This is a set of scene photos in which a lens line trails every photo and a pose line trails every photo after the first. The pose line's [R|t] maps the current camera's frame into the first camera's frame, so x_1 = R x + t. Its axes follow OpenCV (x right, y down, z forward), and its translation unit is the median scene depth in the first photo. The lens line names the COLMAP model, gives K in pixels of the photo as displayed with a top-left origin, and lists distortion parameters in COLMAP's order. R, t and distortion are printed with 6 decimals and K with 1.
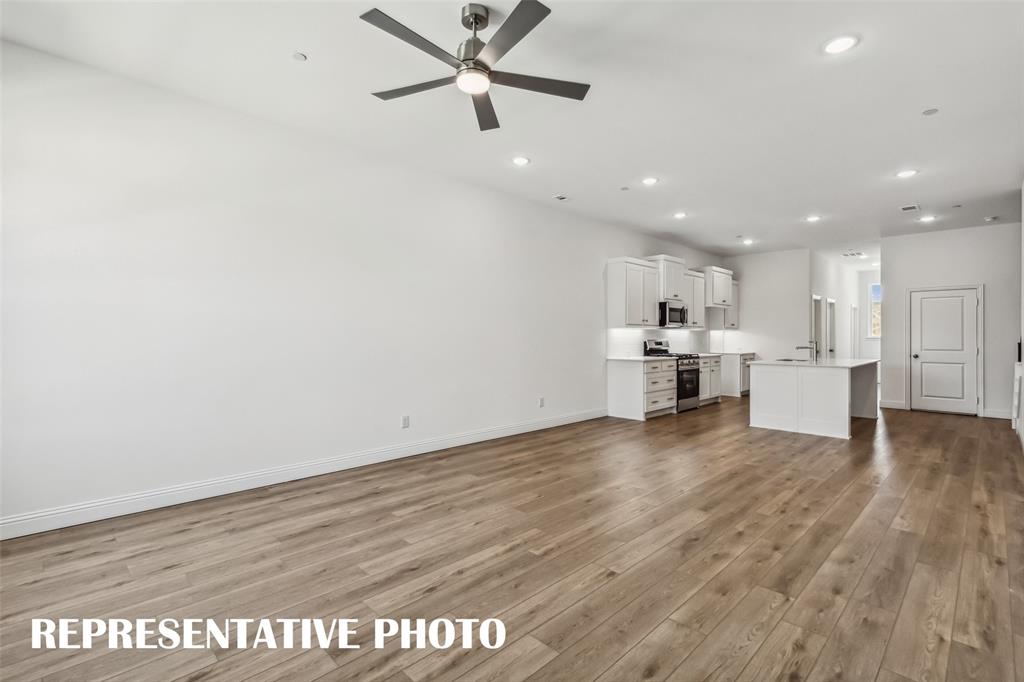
lens RADIAL K [[467.8, 0, 511.9], [0, 467.8, 338.2], [0, 0, 1]] dist [-0.004742, -0.000344]
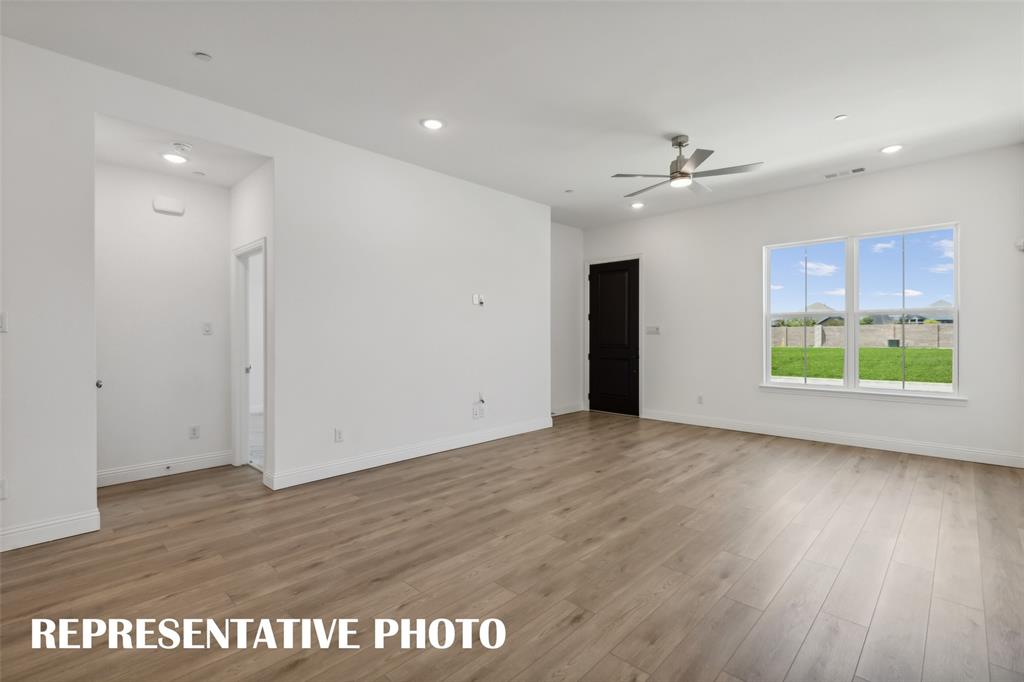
lens RADIAL K [[467.8, 0, 514.7], [0, 467.8, 336.0], [0, 0, 1]] dist [-0.004742, -0.000344]
pose [[-0.999480, -0.000540, -0.032240, 0.479789], [-0.000671, 0.999992, 0.004067, -0.007021], [0.032238, 0.004087, -0.999472, 2.258444]]
